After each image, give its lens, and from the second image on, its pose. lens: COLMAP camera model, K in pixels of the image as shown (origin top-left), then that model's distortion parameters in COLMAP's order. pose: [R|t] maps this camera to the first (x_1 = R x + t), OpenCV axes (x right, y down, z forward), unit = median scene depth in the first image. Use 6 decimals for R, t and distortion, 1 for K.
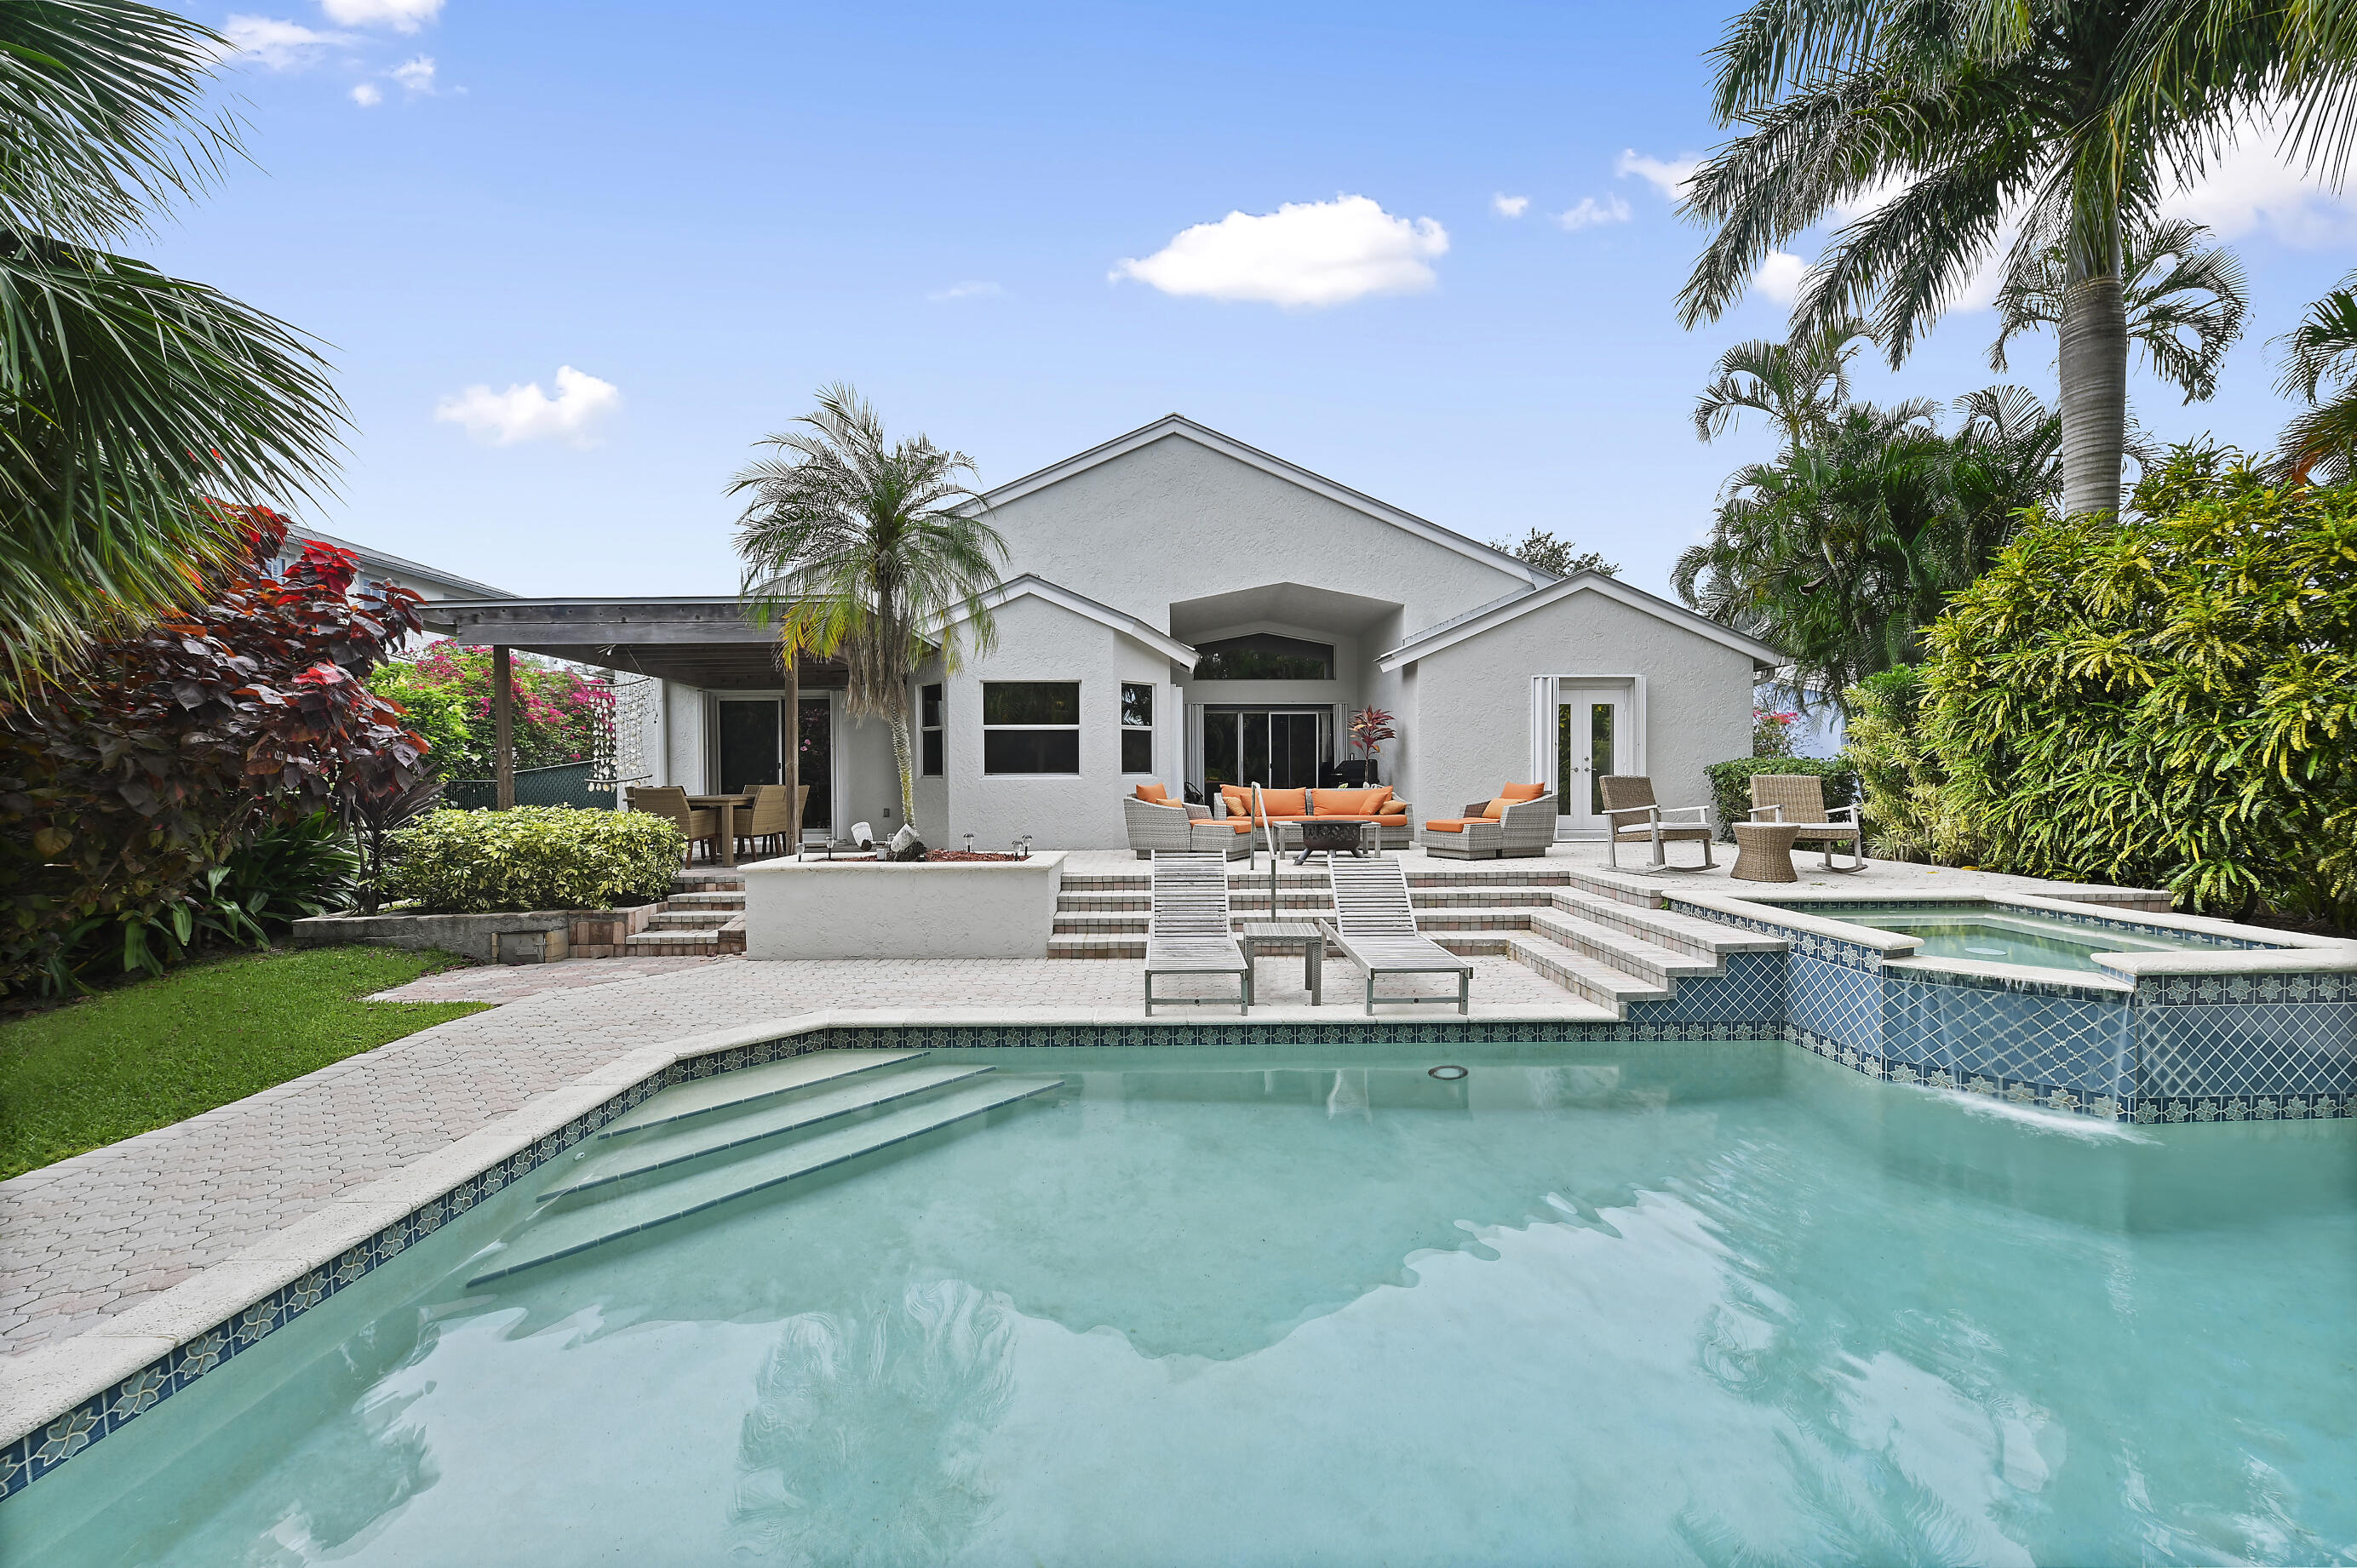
lens RADIAL K [[873.7, 0, 1178.5], [0, 873.7, 784.0], [0, 0, 1]] dist [0.014109, -0.007598]
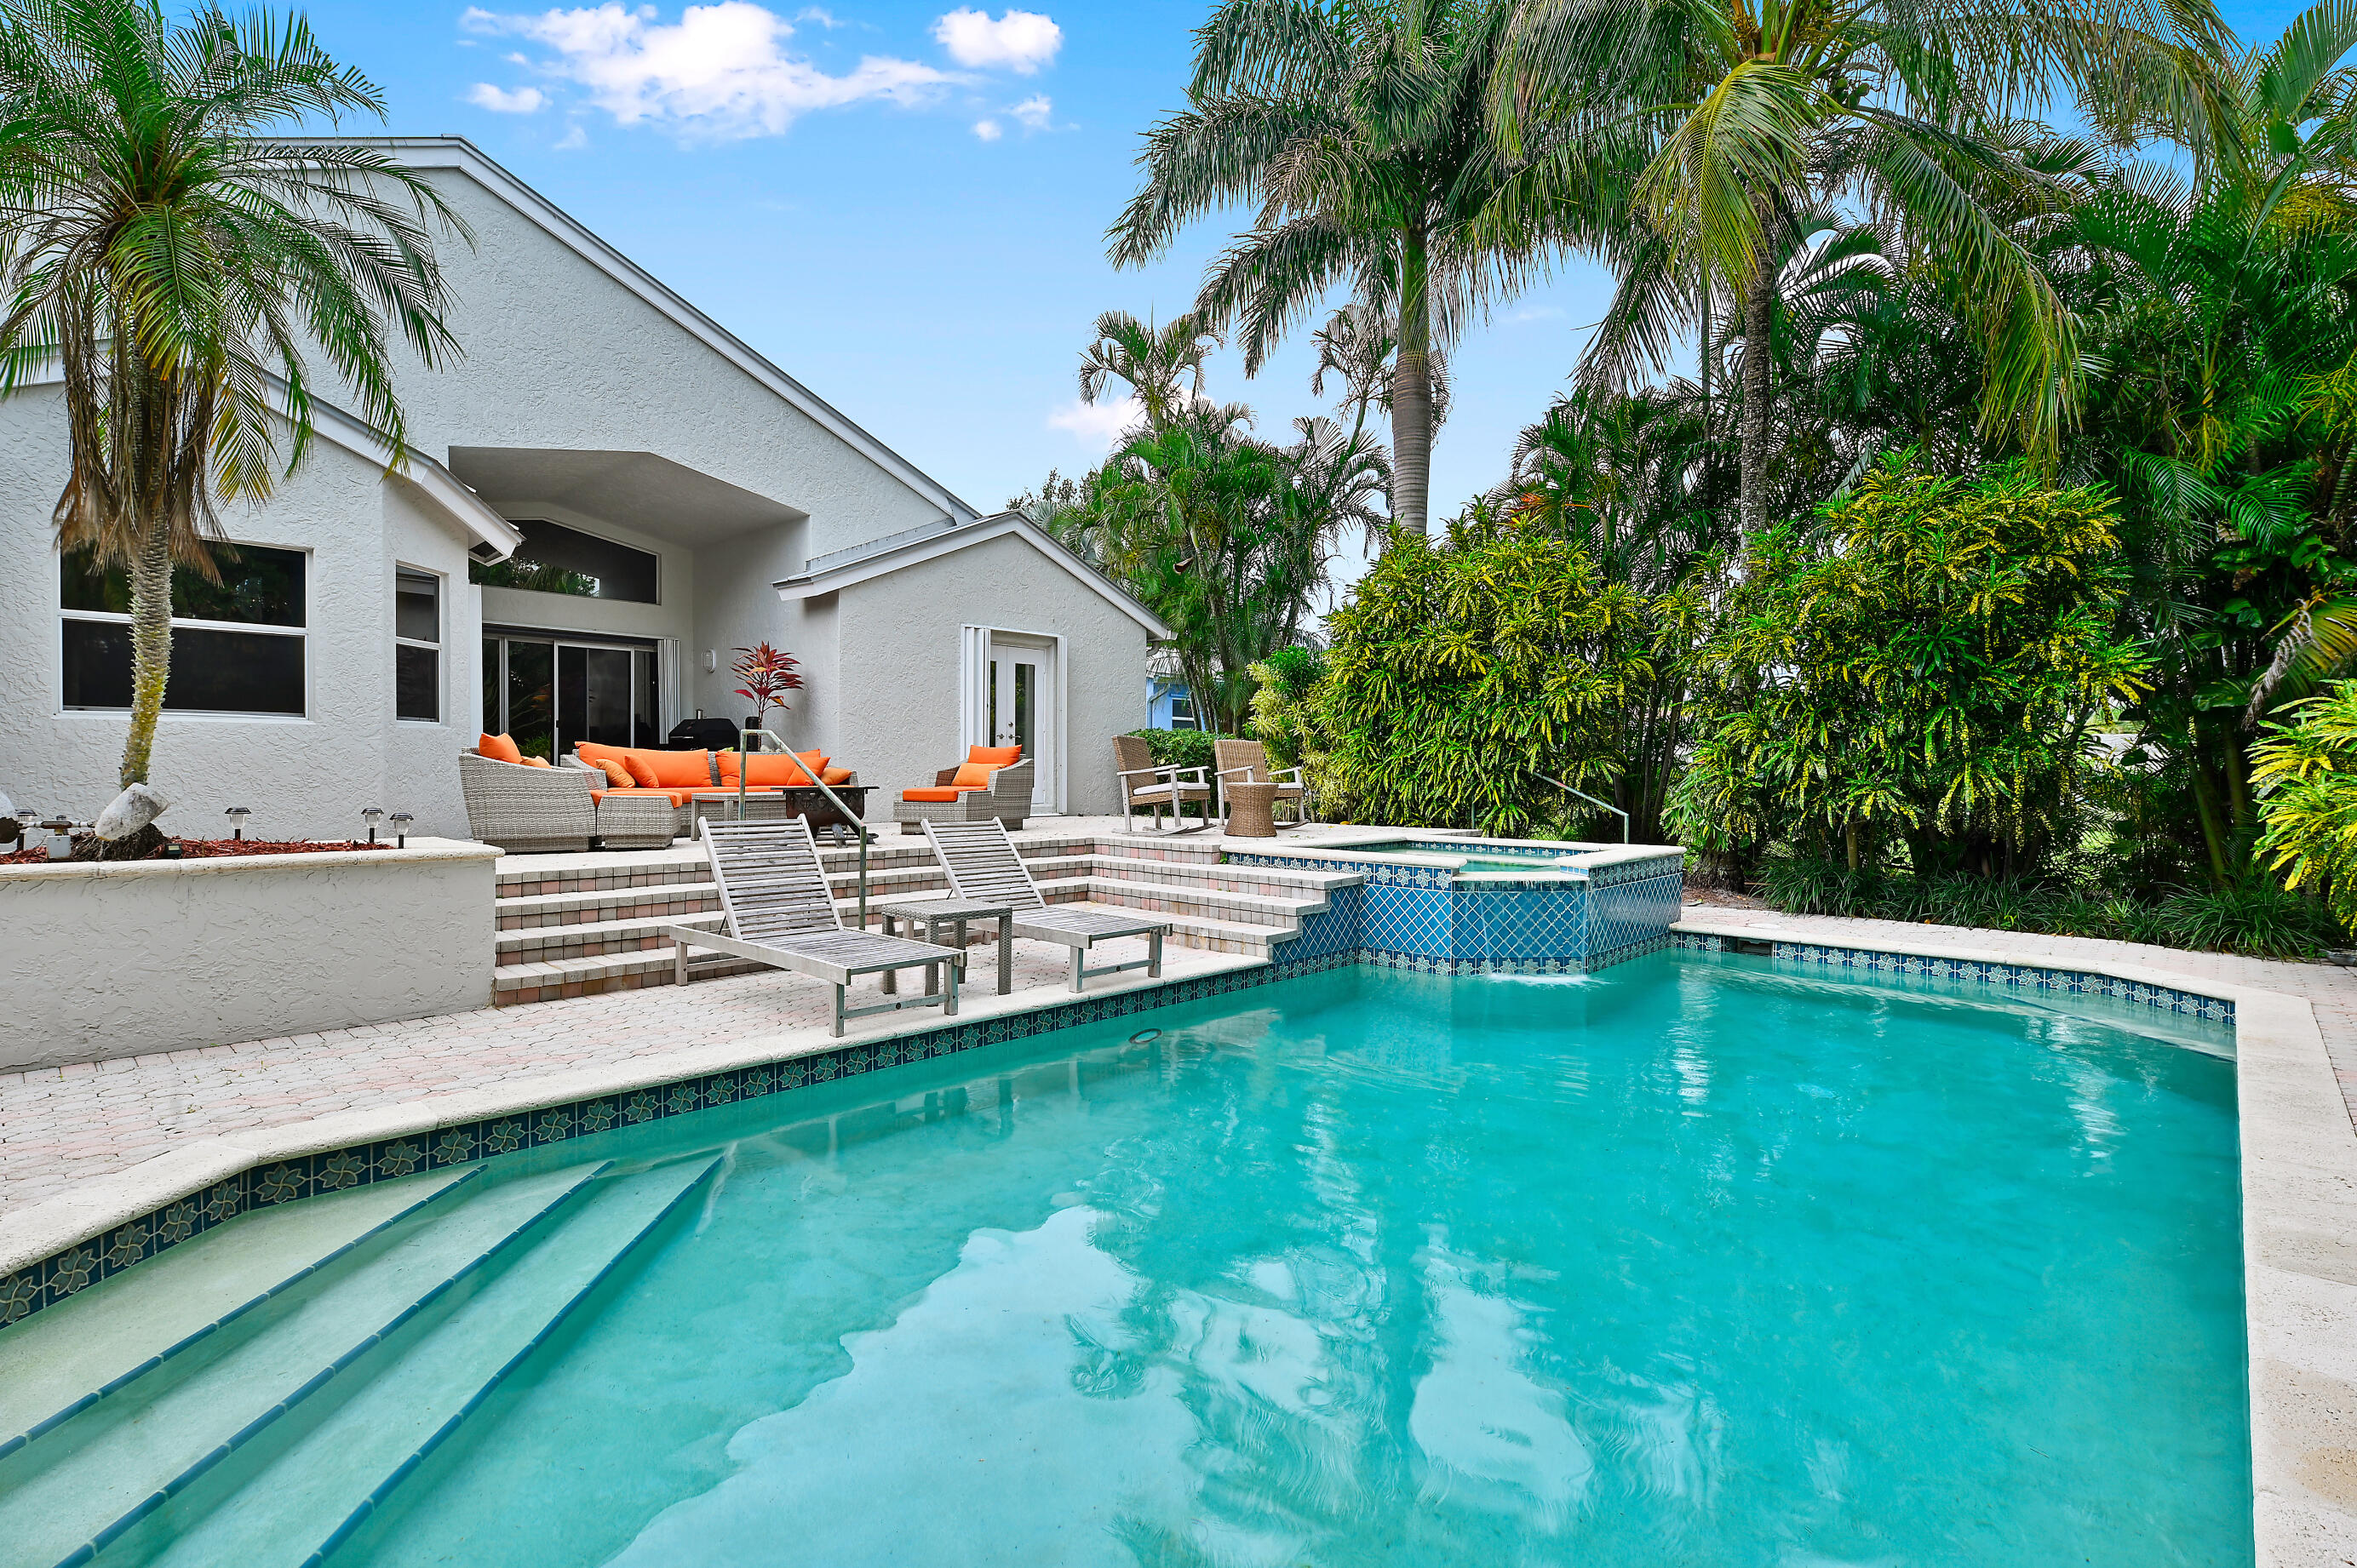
lens RADIAL K [[1138.0, 0, 1178.5], [0, 1138.0, 784.0], [0, 0, 1]] dist [-0.018491, 0.024034]
pose [[0.680591, 0.000598, 0.732663, -0.420079], [-0.001179, 0.999999, 0.000279, 0.049838], [-0.732663, -0.001054, 0.680591, 0.145665]]
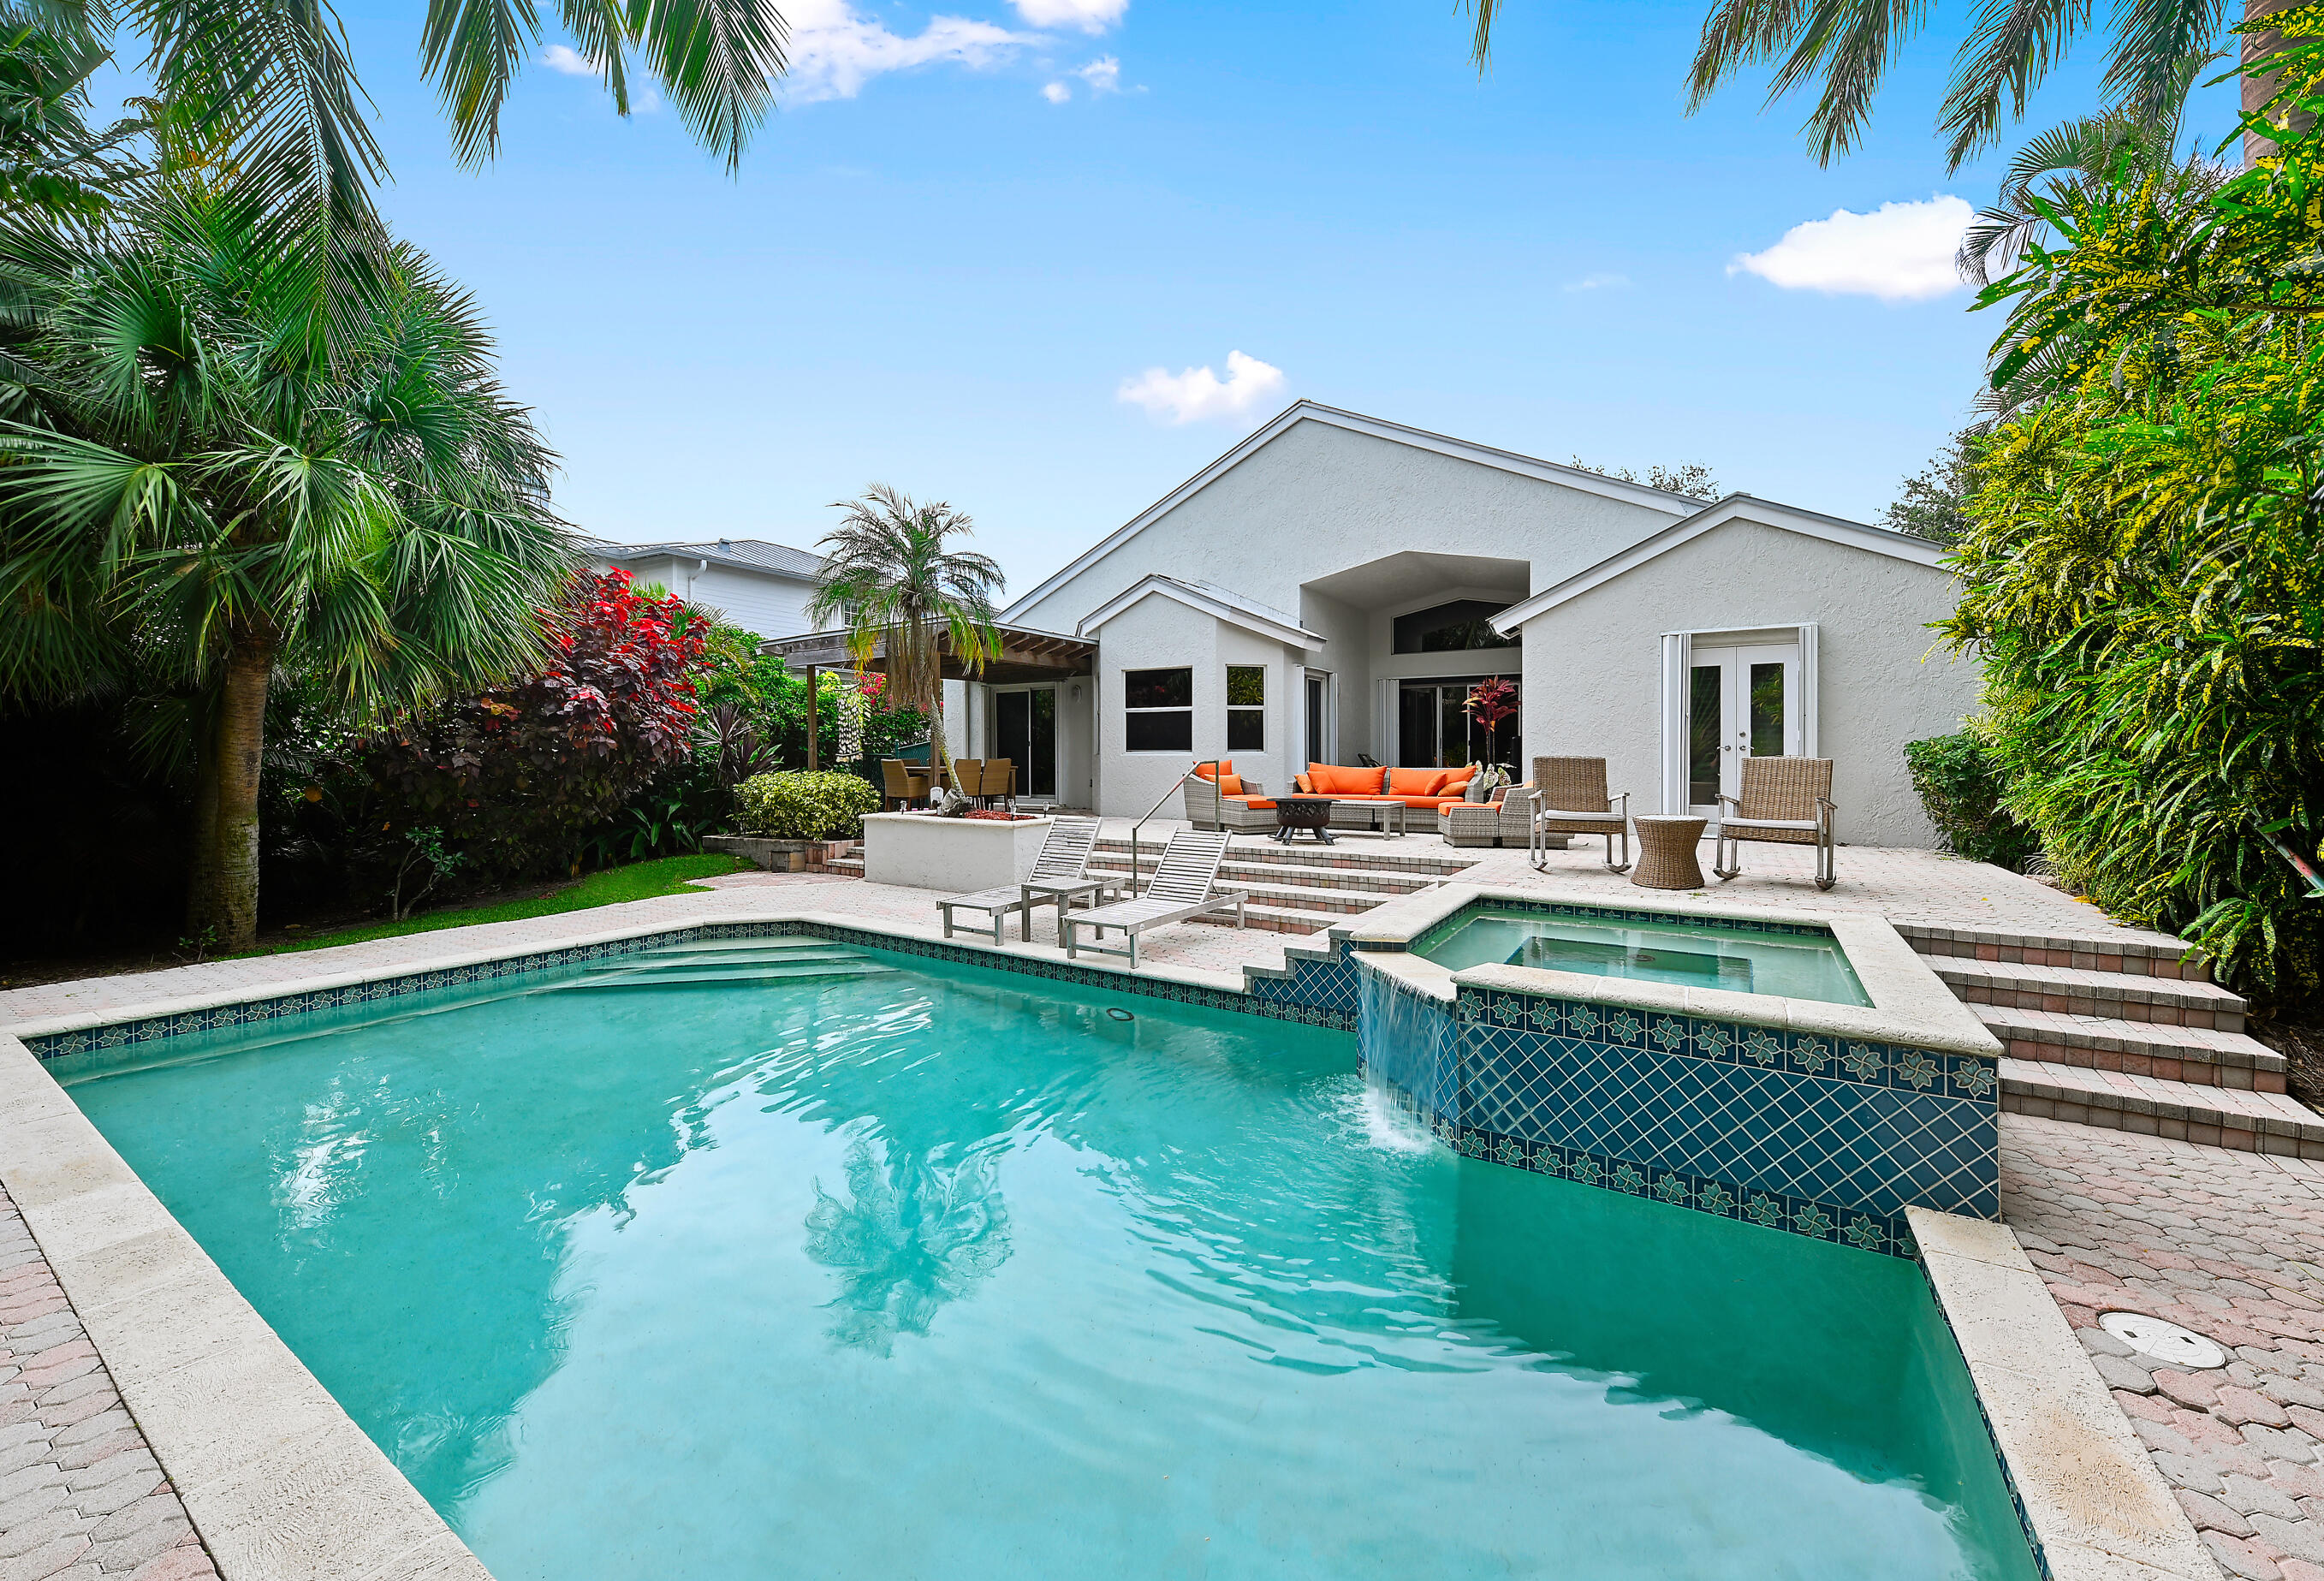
lens RADIAL K [[929.0, 0, 1177.5], [0, 929.0, 755.3], [0, 0, 1]] dist [0.000623, 0.000010]
pose [[0.824566, 0.005847, -0.565736, 0.837132], [-0.008675, 0.999960, -0.002308, -0.005001], [0.565700, 0.006811, 0.824583, 0.042110]]
